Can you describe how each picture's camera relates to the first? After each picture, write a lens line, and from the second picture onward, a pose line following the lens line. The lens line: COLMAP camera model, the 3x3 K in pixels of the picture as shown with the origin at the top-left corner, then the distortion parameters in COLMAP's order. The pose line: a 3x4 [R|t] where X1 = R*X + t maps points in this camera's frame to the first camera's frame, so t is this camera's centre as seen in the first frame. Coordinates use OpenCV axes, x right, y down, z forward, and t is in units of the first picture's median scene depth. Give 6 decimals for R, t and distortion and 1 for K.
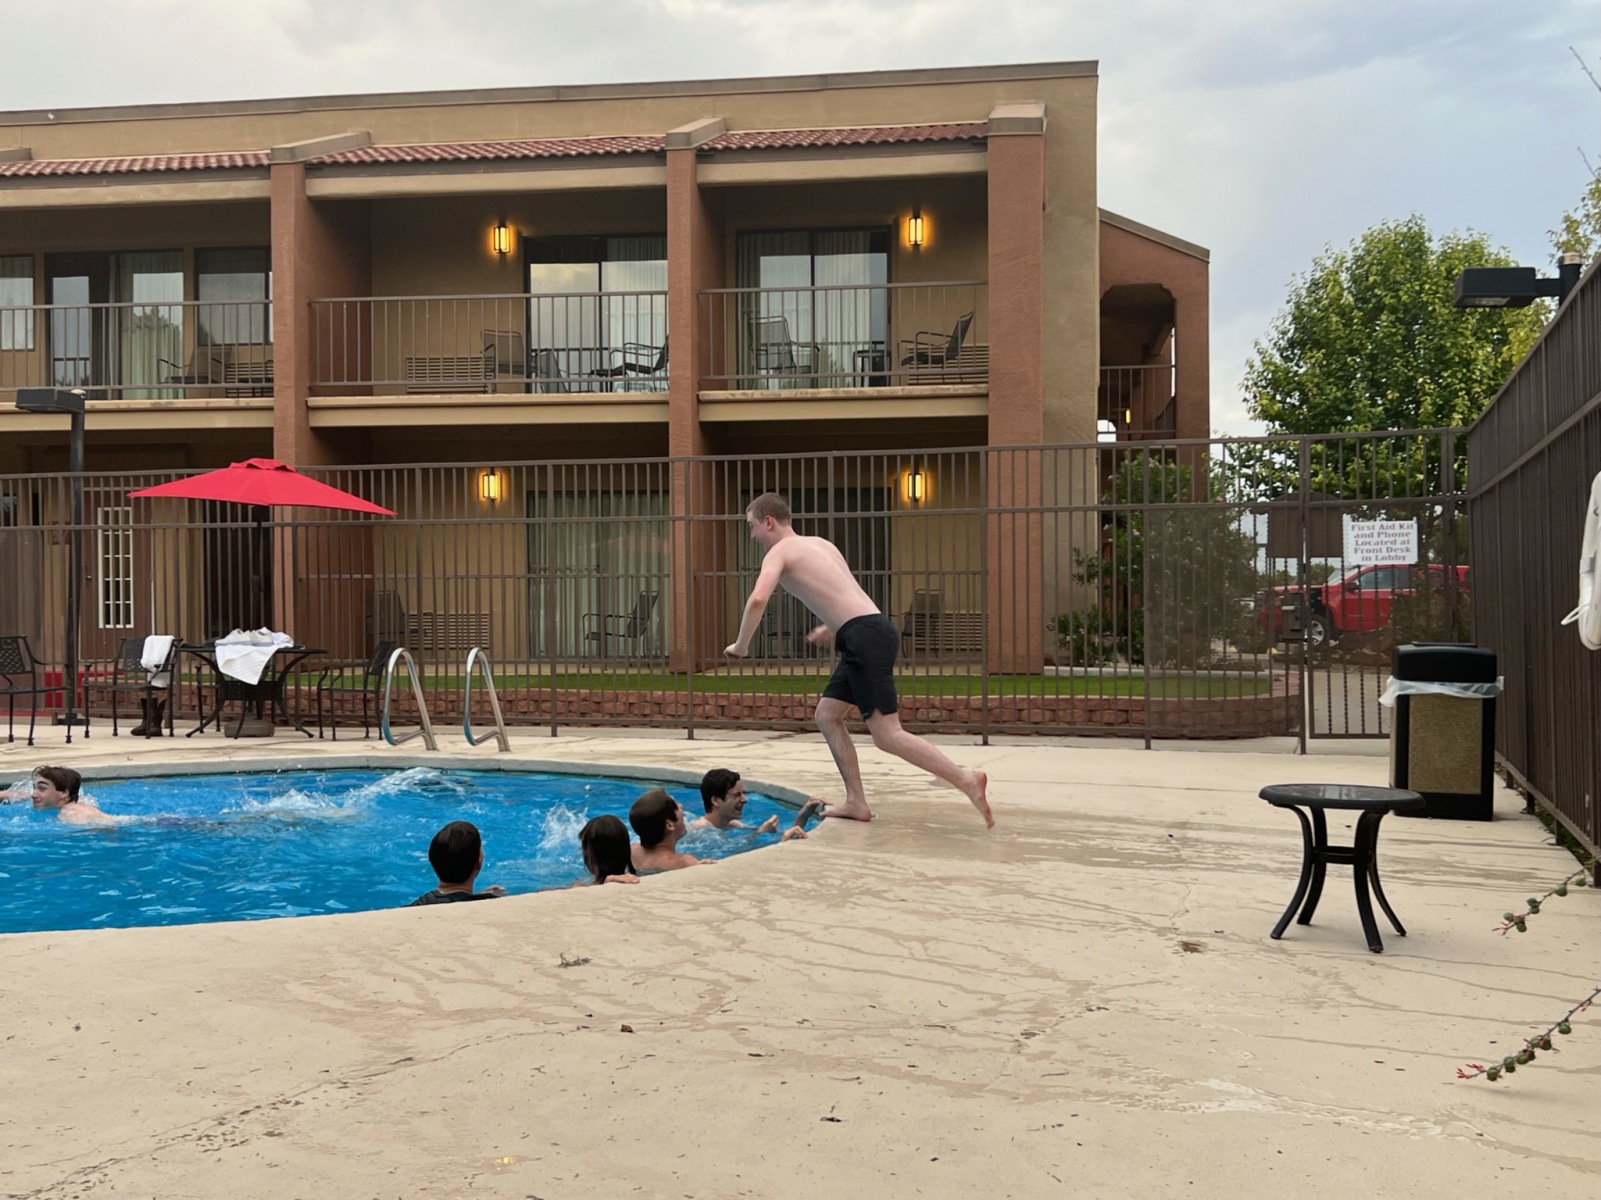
lens RADIAL K [[1701.4, 0, 789.8], [0, 1701.4, 603.3], [0, 0, 1]] dist [0.009710, 0.000000]
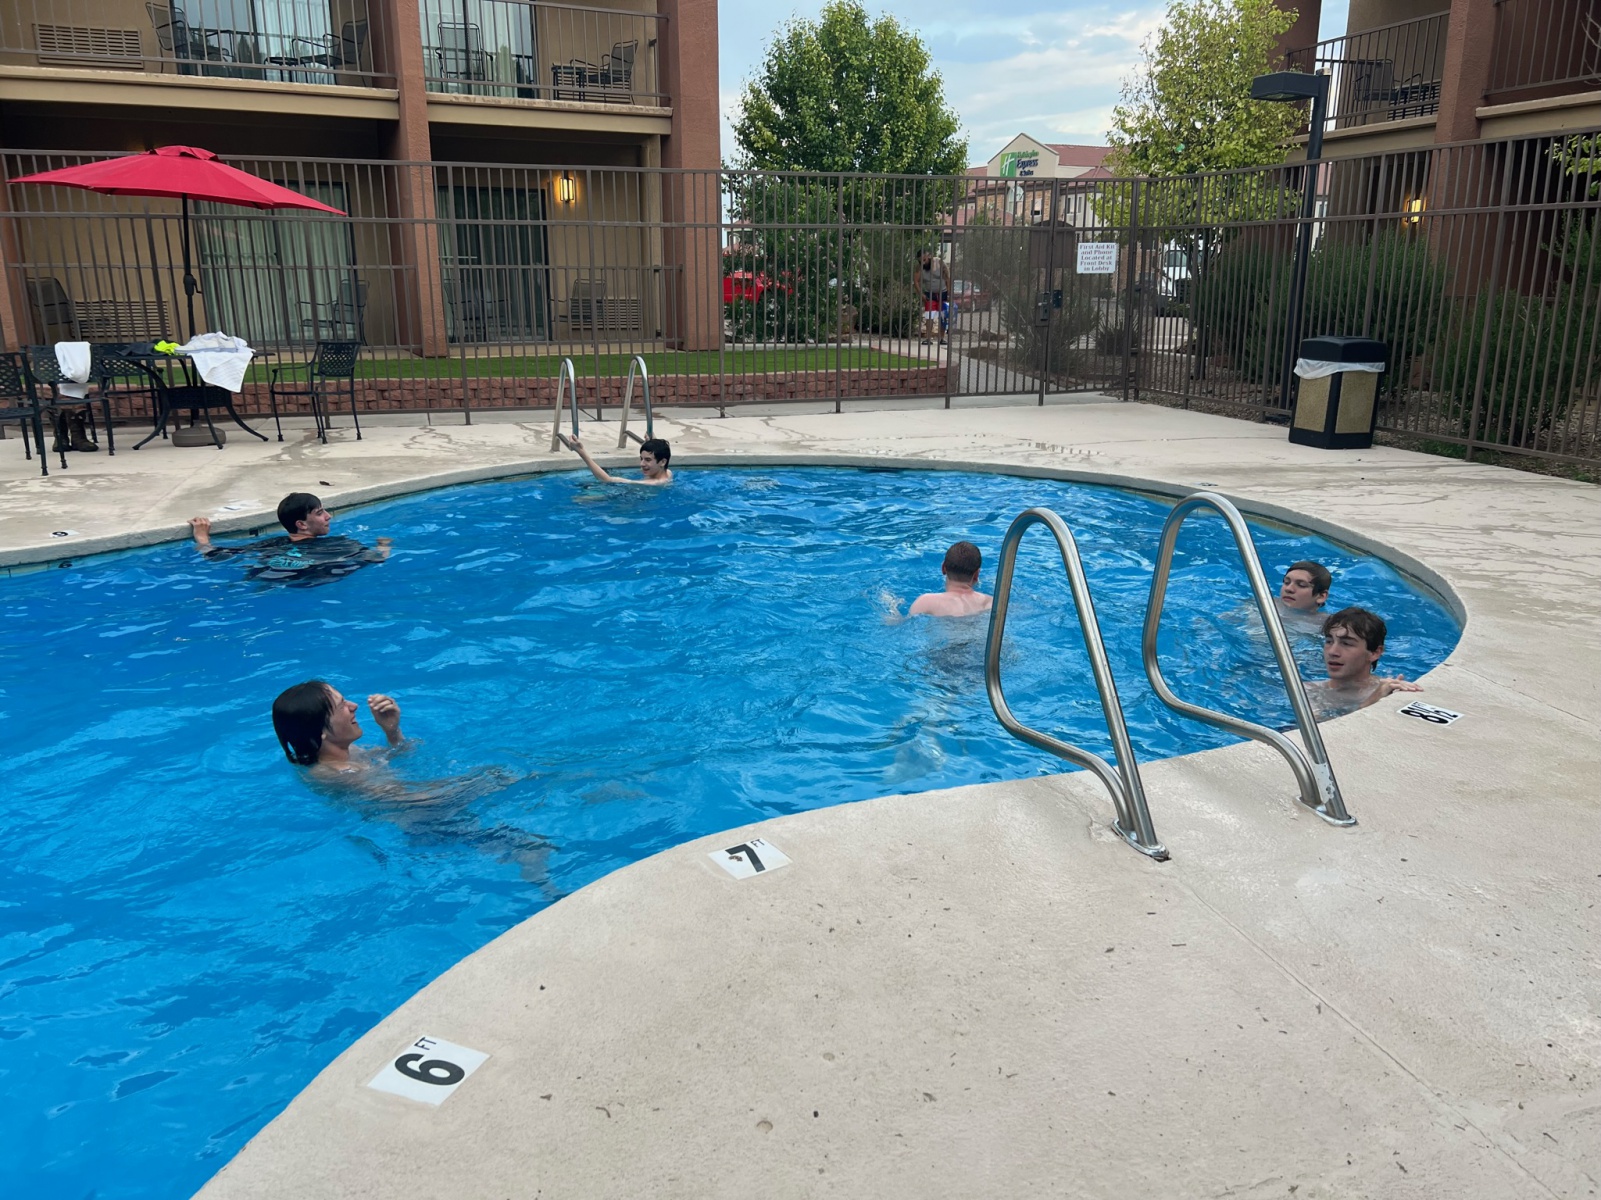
lens RADIAL K [[1208.5, 0, 800.6], [0, 1208.5, 614.9], [0, 0, 1]] dist [0.013040, -0.022743]
pose [[0.813061, -0.153002, 0.561713, -0.464124], [-0.007321, 0.962084, 0.272654, -0.021019], [-0.582132, -0.225796, 0.781114, 0.241037]]
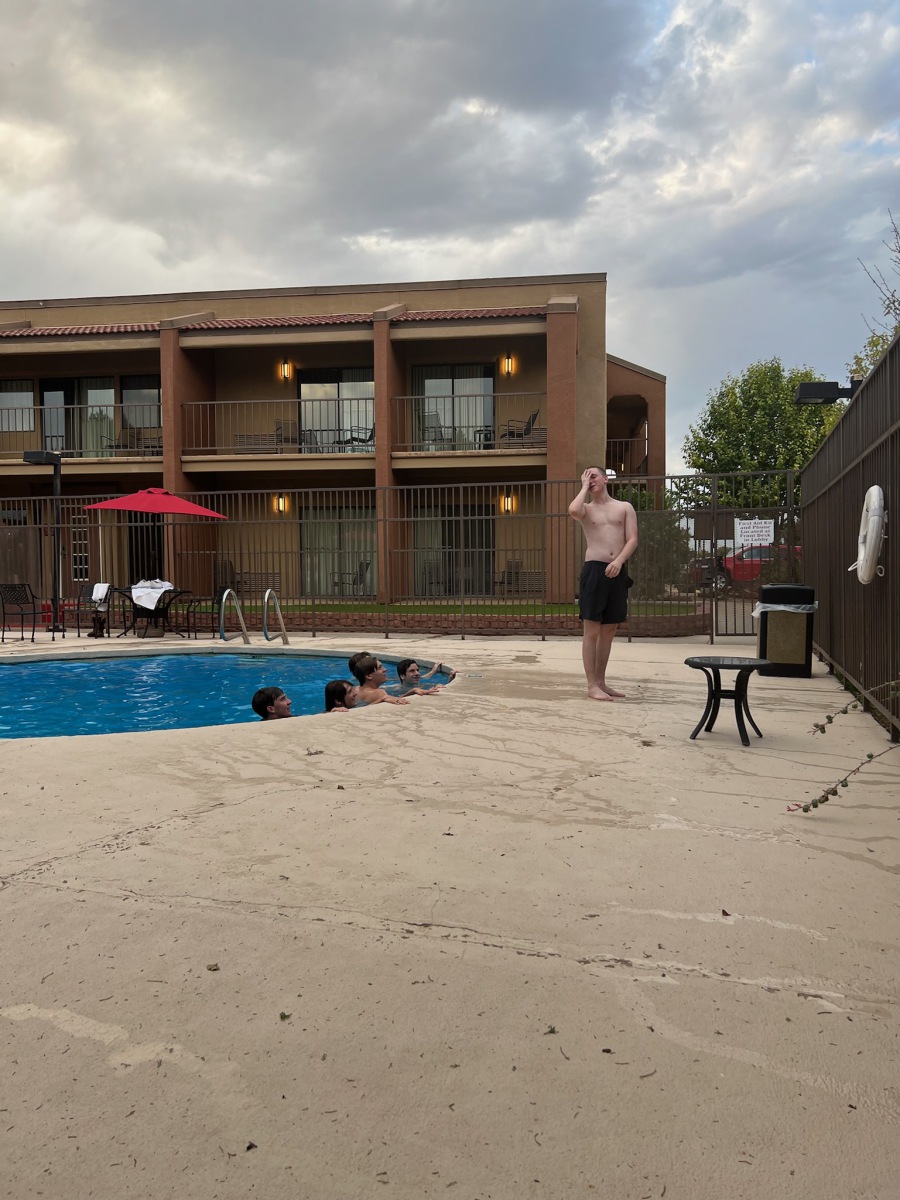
lens RADIAL K [[905.8, 0, 453.0], [0, 905.8, 603.5], [0, 0, 1]] dist [0.013040, -0.022743]
pose [[0.999923, -0.002092, 0.012226, 0.002238], [0.001602, 0.999198, 0.040012, 0.001720], [-0.012300, -0.039990, 0.999124, 0.003556]]
